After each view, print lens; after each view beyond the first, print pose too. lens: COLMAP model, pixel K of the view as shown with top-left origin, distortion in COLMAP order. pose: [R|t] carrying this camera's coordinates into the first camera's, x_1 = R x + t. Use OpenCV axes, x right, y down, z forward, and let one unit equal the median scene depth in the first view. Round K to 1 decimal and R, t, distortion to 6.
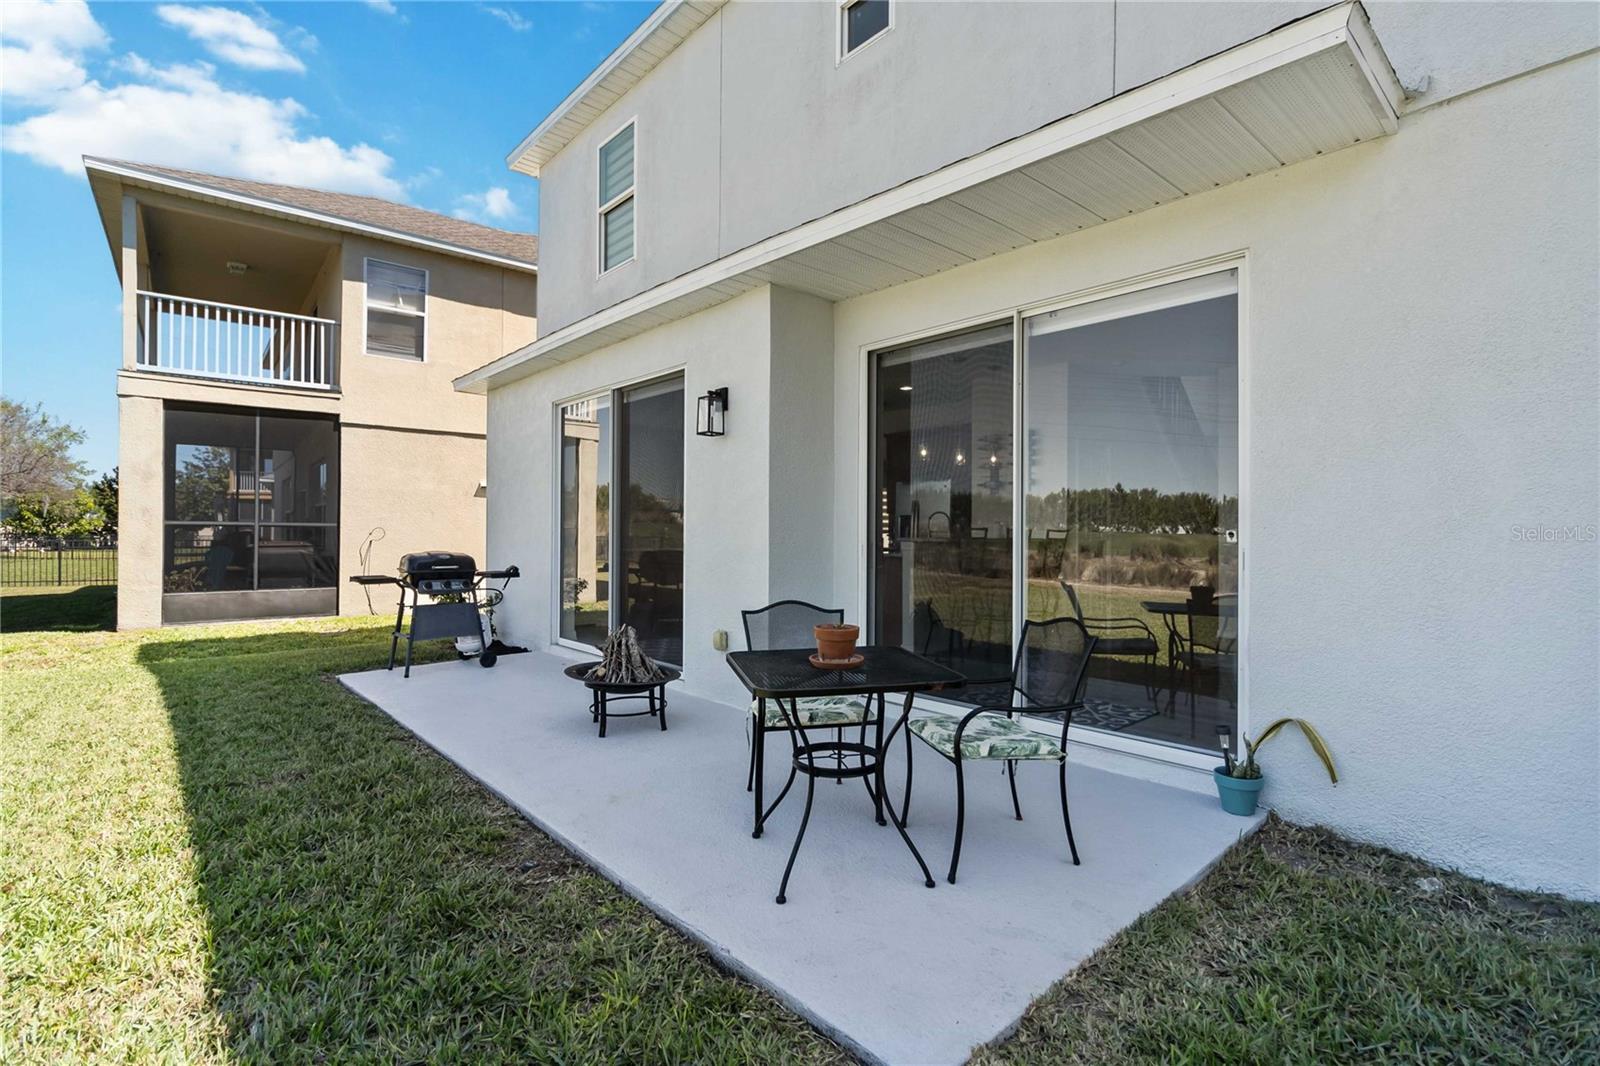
lens RADIAL K [[770.1, 0, 800.0], [0, 770.1, 533.0], [0, 0, 1]] dist [-0.000188, -0.000037]
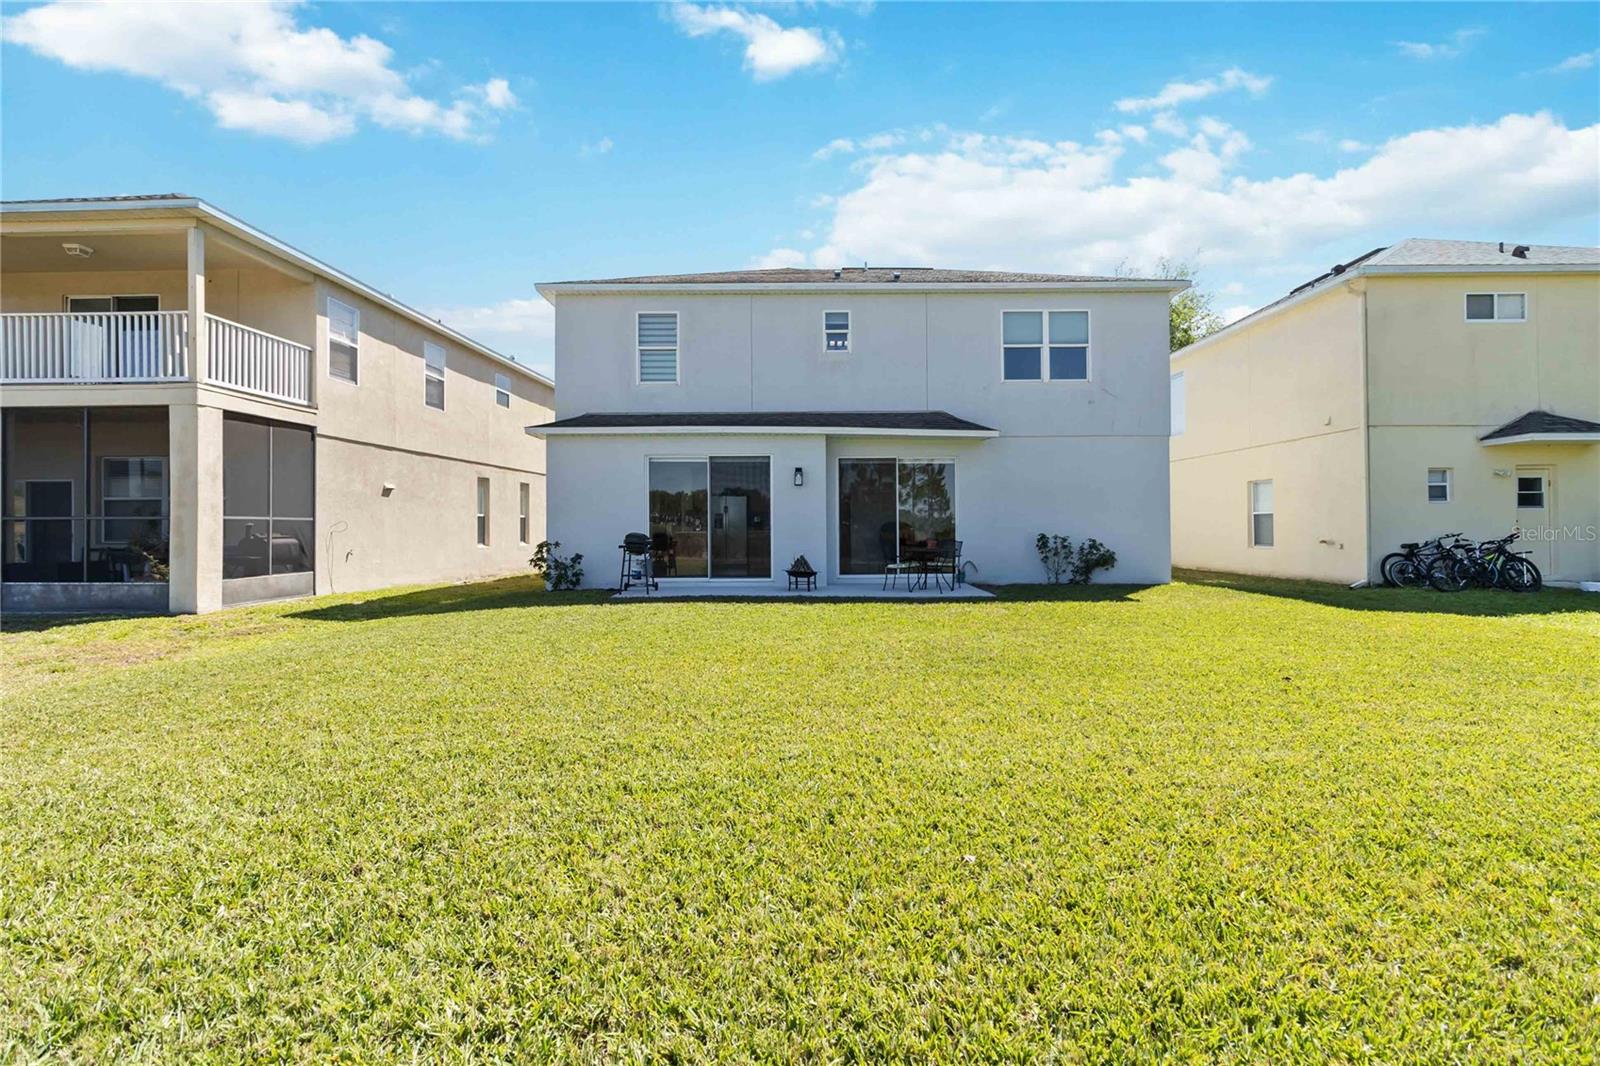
lens RADIAL K [[770.1, 0, 800.0], [0, 770.1, 533.0], [0, 0, 1]] dist [-0.000188, -0.000037]
pose [[0.635484, -0.016148, 0.771945, -1.094667], [0.008727, 0.999868, 0.013732, 0.001152], [-0.772064, -0.001990, 0.635541, -0.354641]]
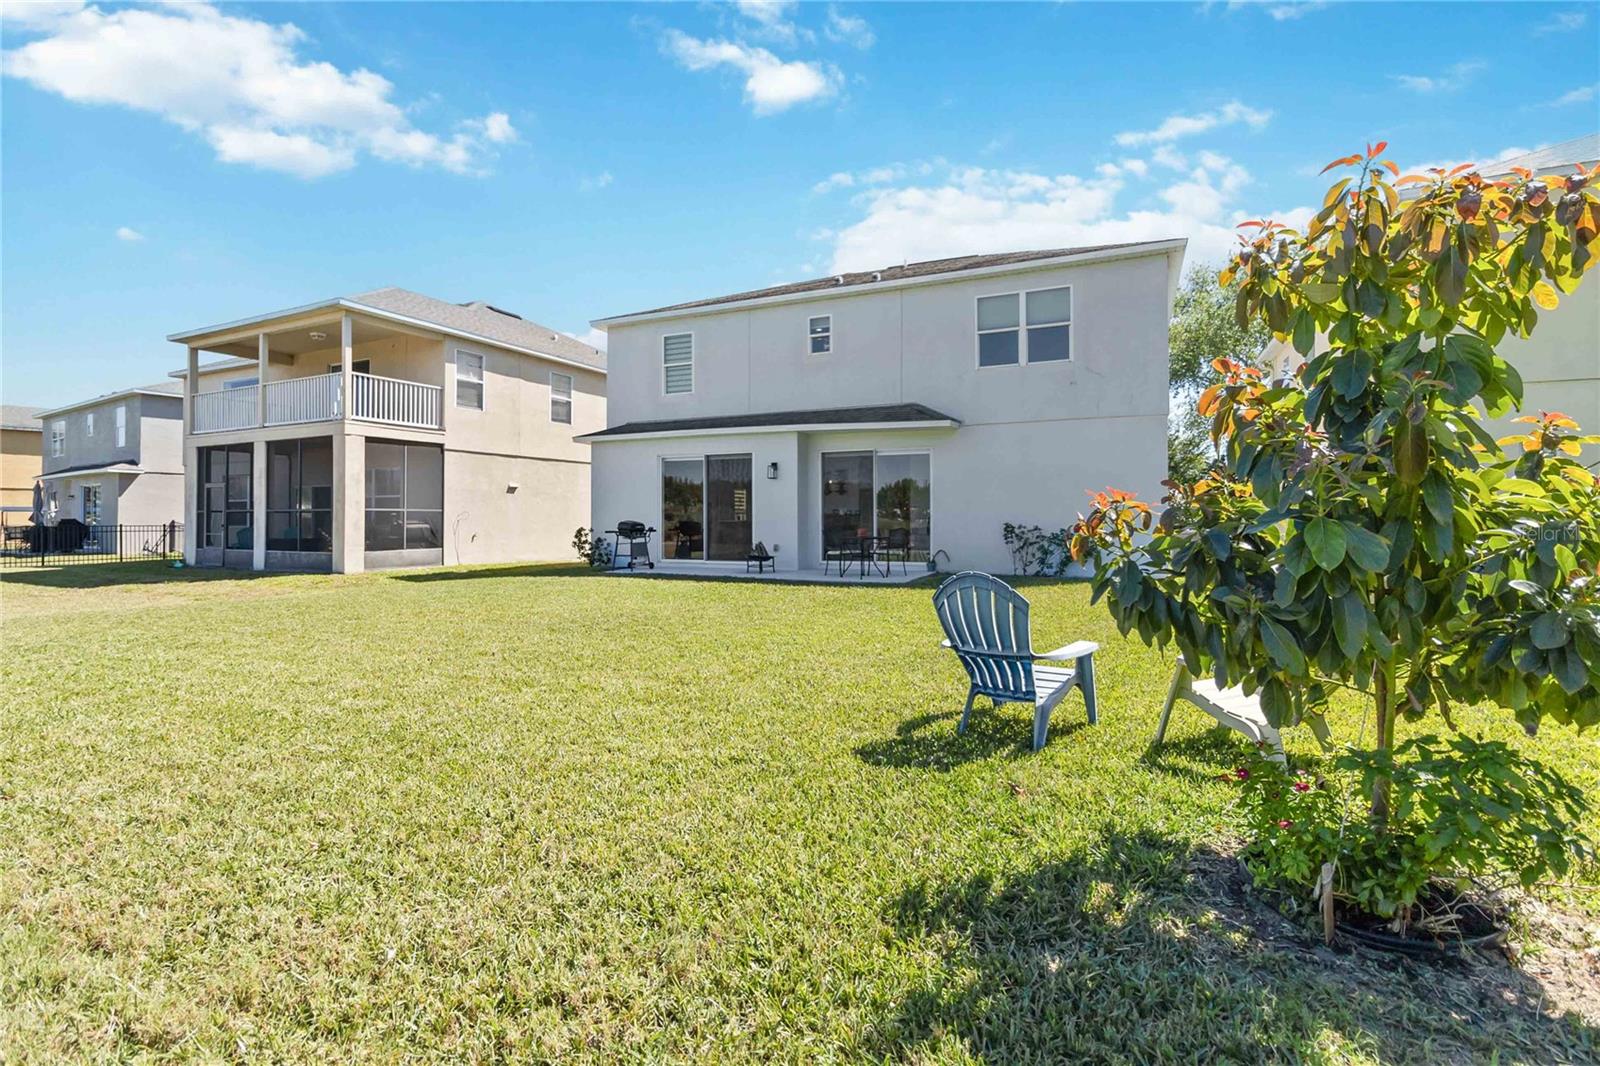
lens RADIAL K [[781.5, 0, 800.0], [0, 781.5, 533.0], [0, 0, 1]] dist [0.001595, 0.000307]
pose [[0.902454, -0.016829, 0.430456, -0.664768], [0.009257, 0.999763, 0.019680, 0.012416], [-0.430686, -0.013776, 0.902397, -0.889766]]
